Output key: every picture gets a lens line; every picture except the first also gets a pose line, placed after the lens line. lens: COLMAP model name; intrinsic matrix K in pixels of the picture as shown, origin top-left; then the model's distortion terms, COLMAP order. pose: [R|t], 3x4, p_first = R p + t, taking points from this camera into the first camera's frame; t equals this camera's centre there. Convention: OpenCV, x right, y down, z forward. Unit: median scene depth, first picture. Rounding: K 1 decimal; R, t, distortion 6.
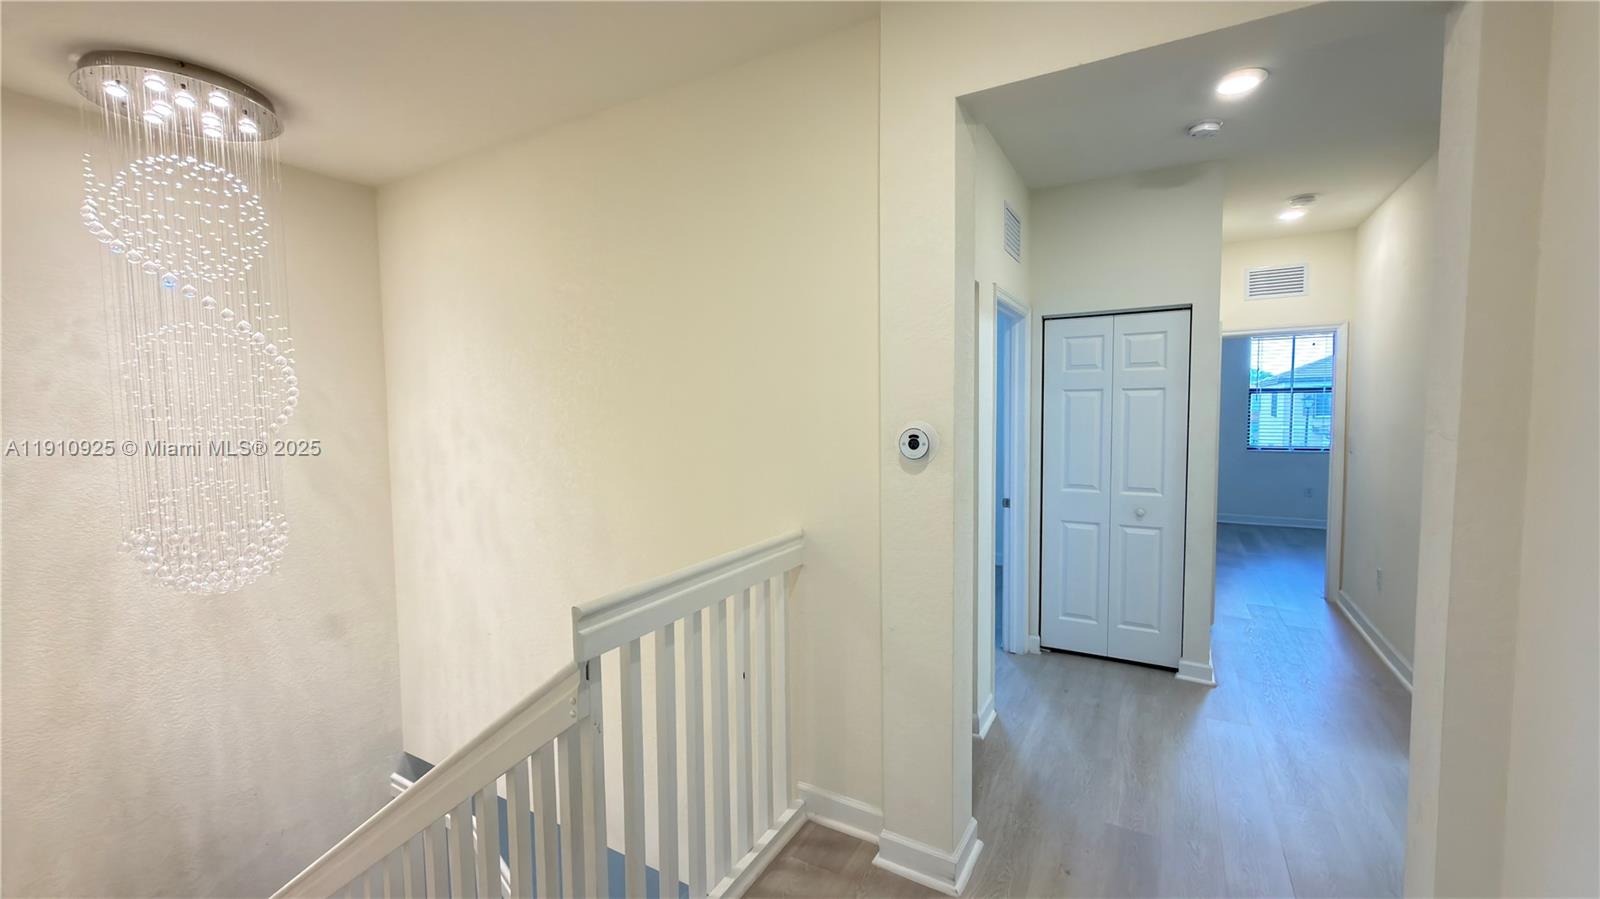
lens RADIAL K [[637.8, 0, 800.0], [0, 637.8, 449.5], [0, 0, 1]] dist [0.000162, 0.000025]
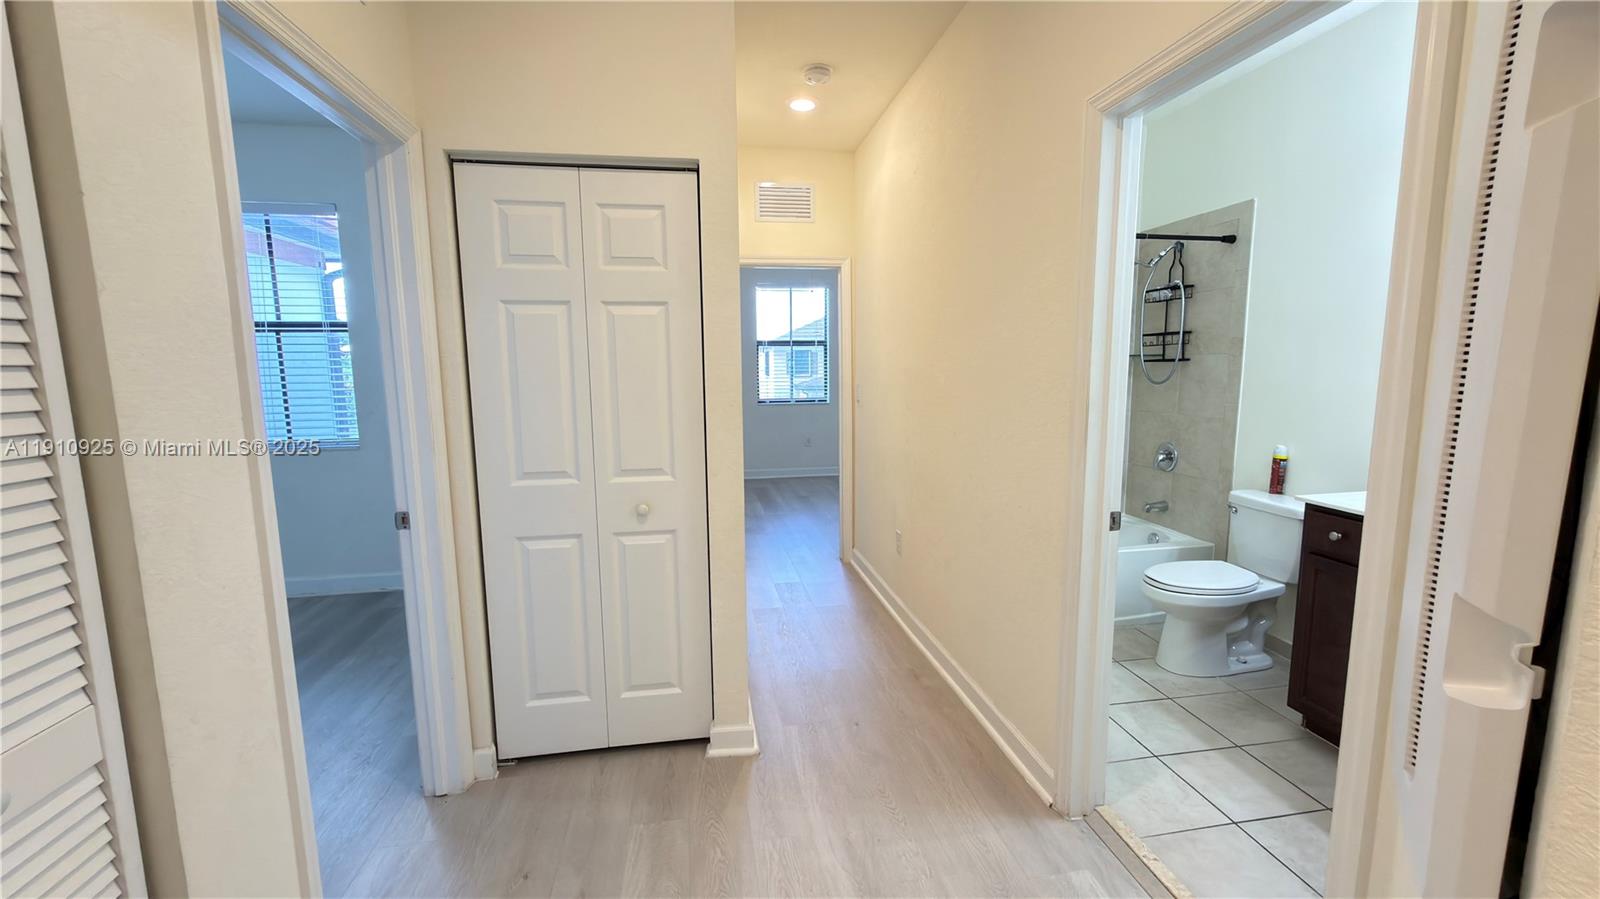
lens RADIAL K [[637.8, 0, 800.0], [0, 637.8, 449.5], [0, 0, 1]] dist [0.000162, 0.000025]
pose [[0.769222, -0.078745, 0.634111, 0.256069], [0.040848, 0.996408, 0.074184, 0.002588], [-0.637674, -0.031162, 0.769675, 0.419002]]
